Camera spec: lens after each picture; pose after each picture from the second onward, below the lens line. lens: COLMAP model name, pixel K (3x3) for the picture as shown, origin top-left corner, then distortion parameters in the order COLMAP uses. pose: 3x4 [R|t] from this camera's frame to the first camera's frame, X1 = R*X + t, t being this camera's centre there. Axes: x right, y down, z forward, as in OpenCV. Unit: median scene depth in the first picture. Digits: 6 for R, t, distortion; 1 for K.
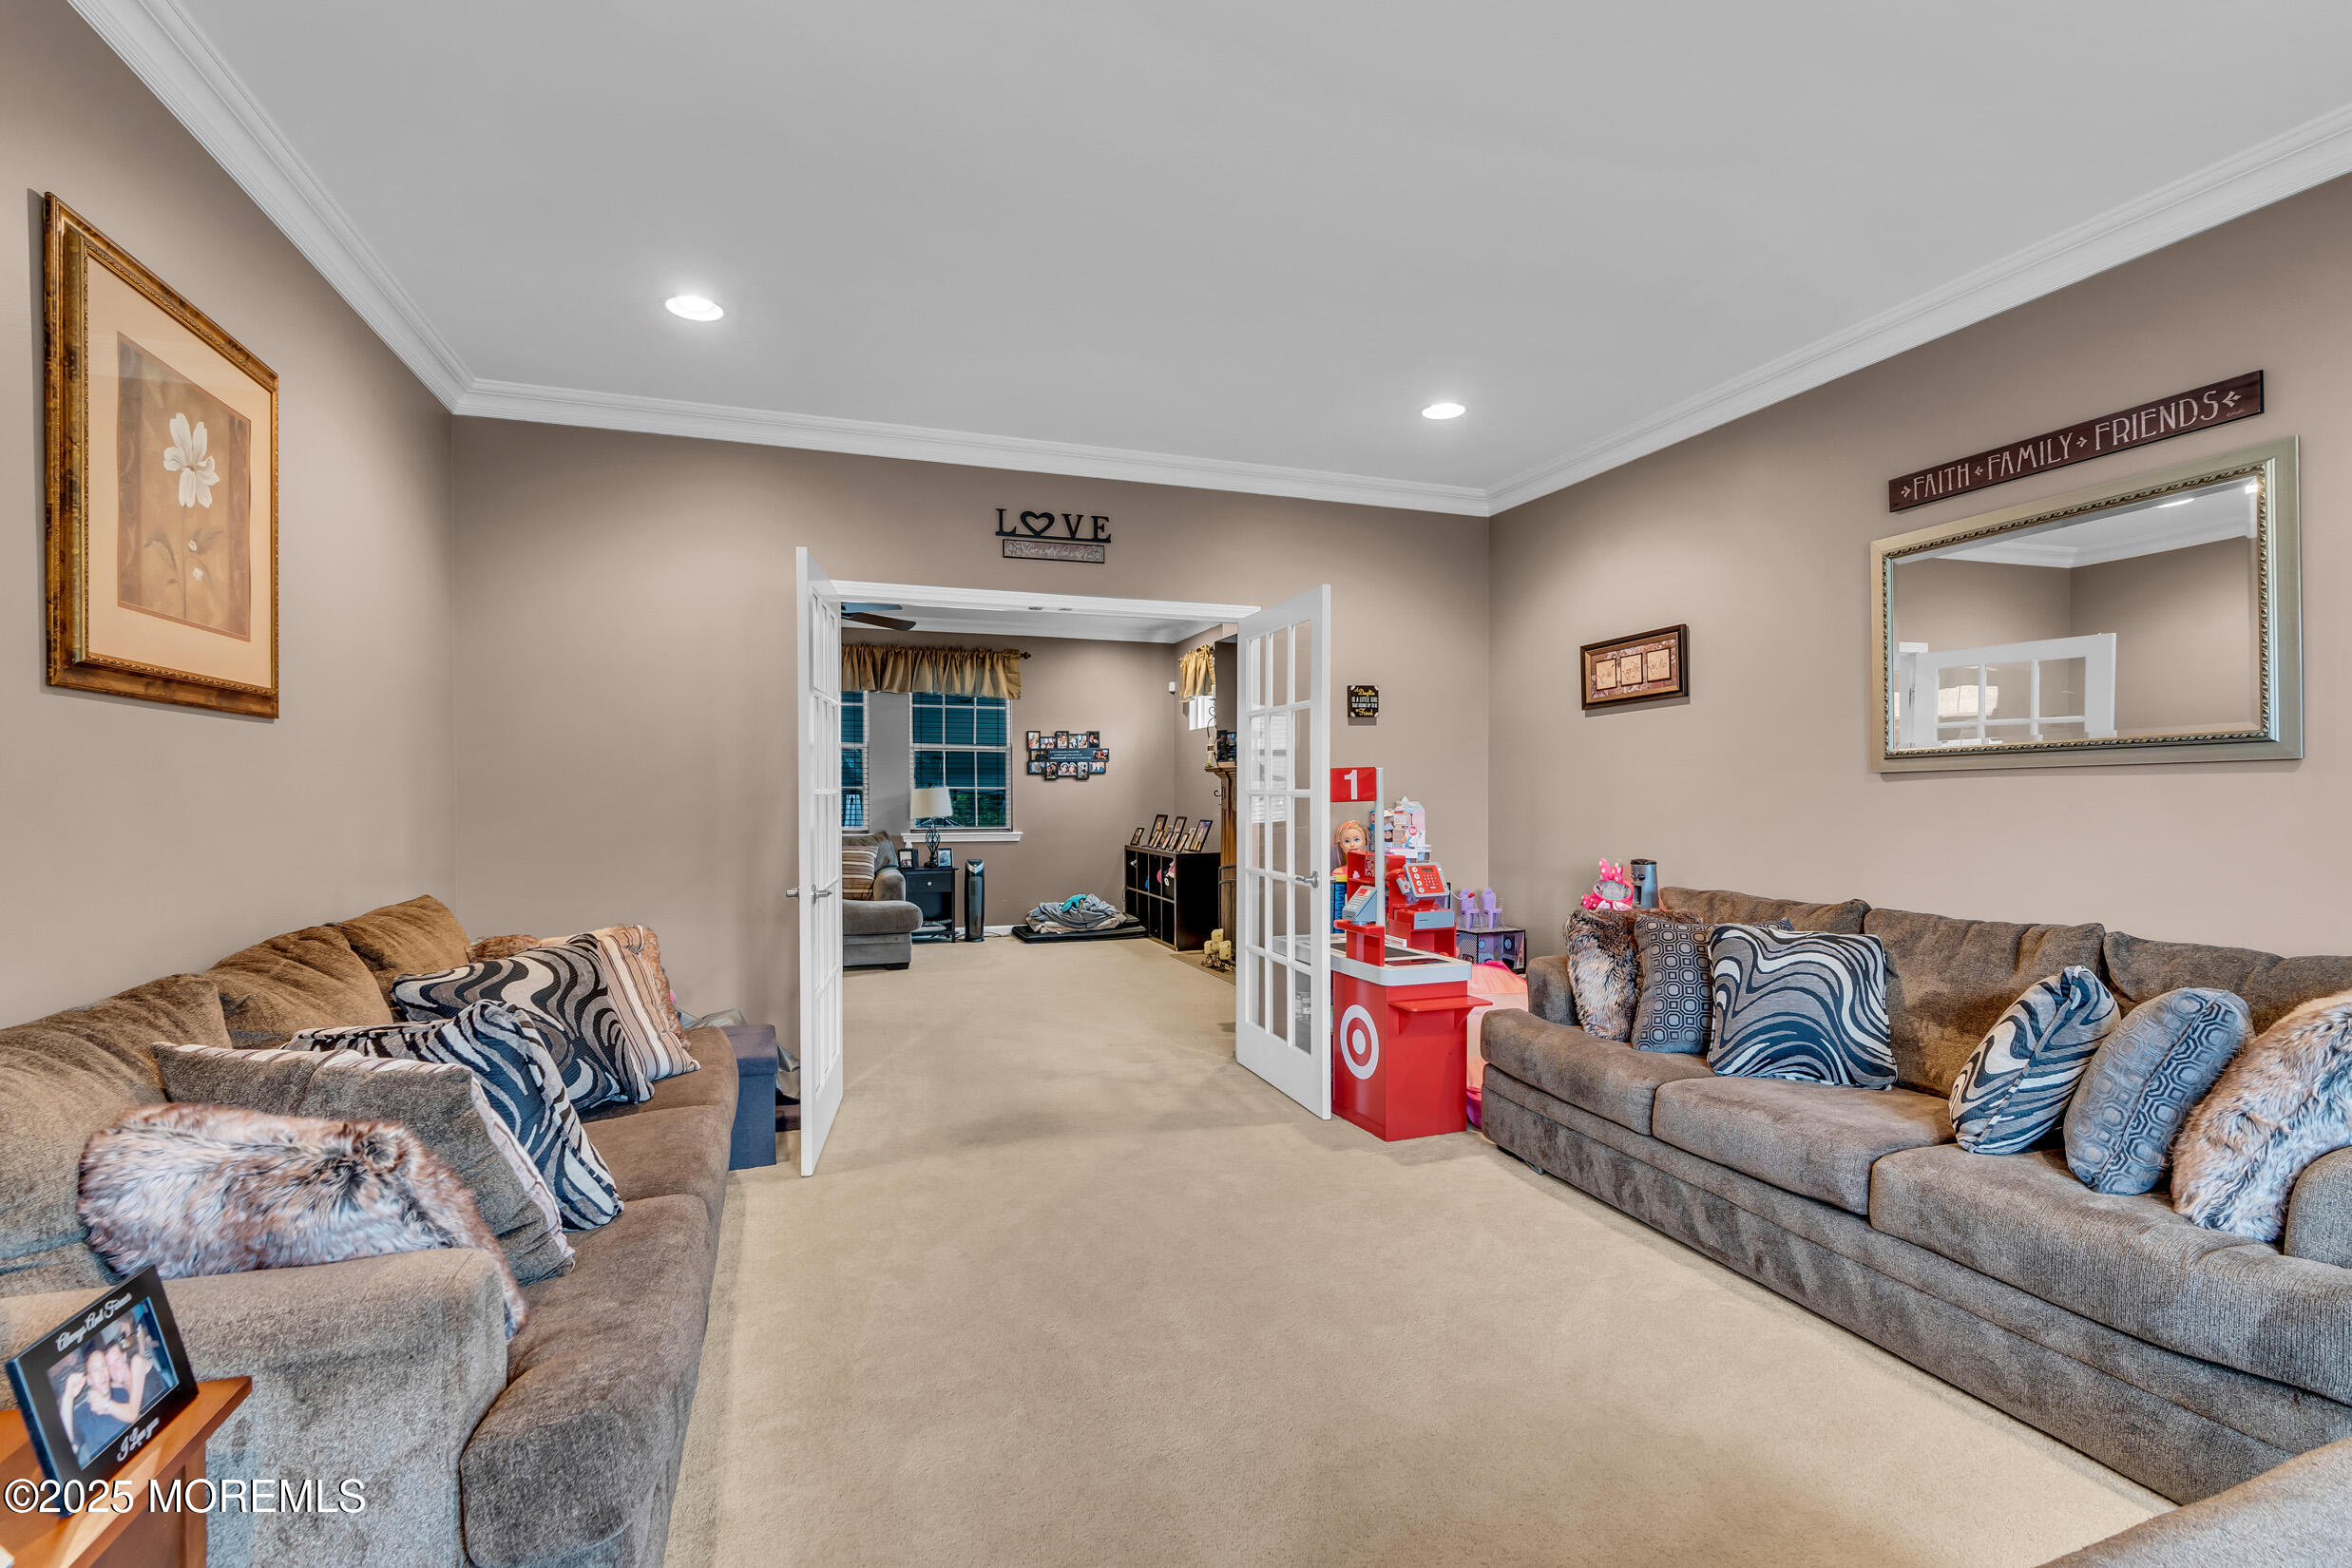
lens RADIAL K [[1065.9, 0, 1172.6], [0, 1065.9, 787.6], [0, 0, 1]] dist [-0.001925, 0.001089]
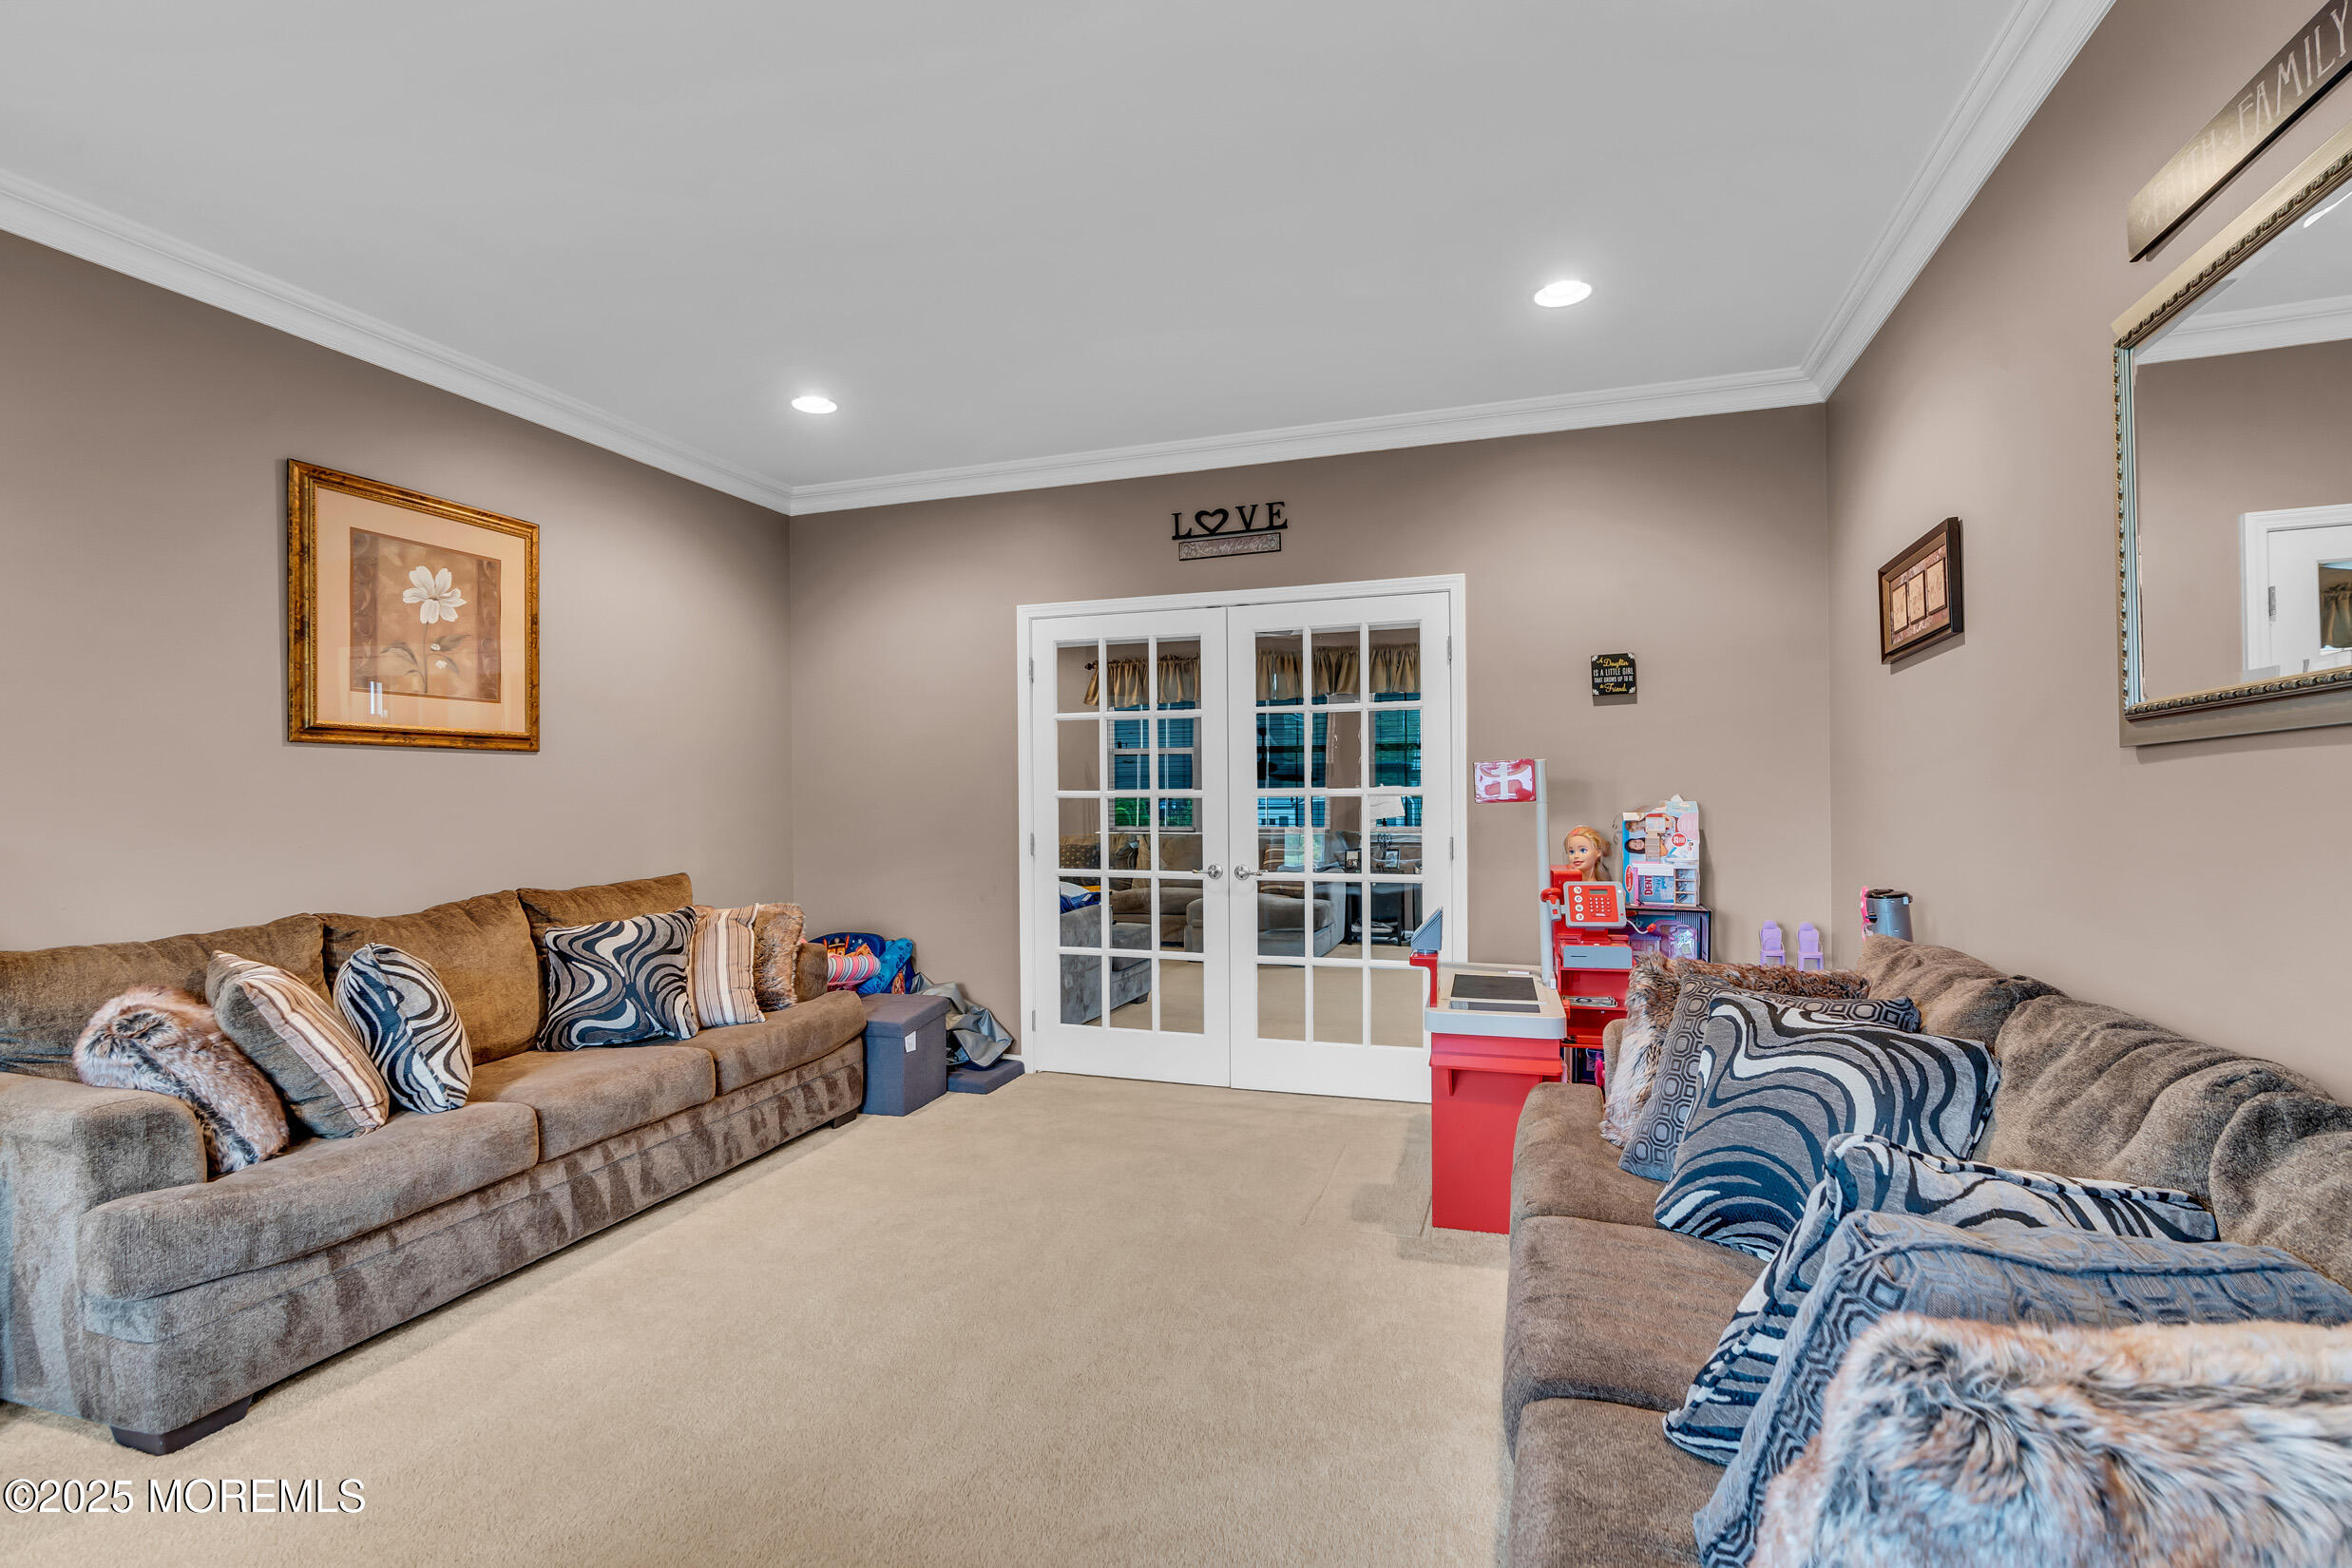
lens RADIAL K [[1057.3, 0, 1176.0], [0, 1057.3, 784.0], [0, 0, 1]] dist [-0.009447, 0.000468]
pose [[0.792385, -0.014333, -0.609853, 0.615083], [0.013028, 0.999894, -0.006573, 0.001627], [0.609882, -0.002737, 0.792487, 0.286316]]
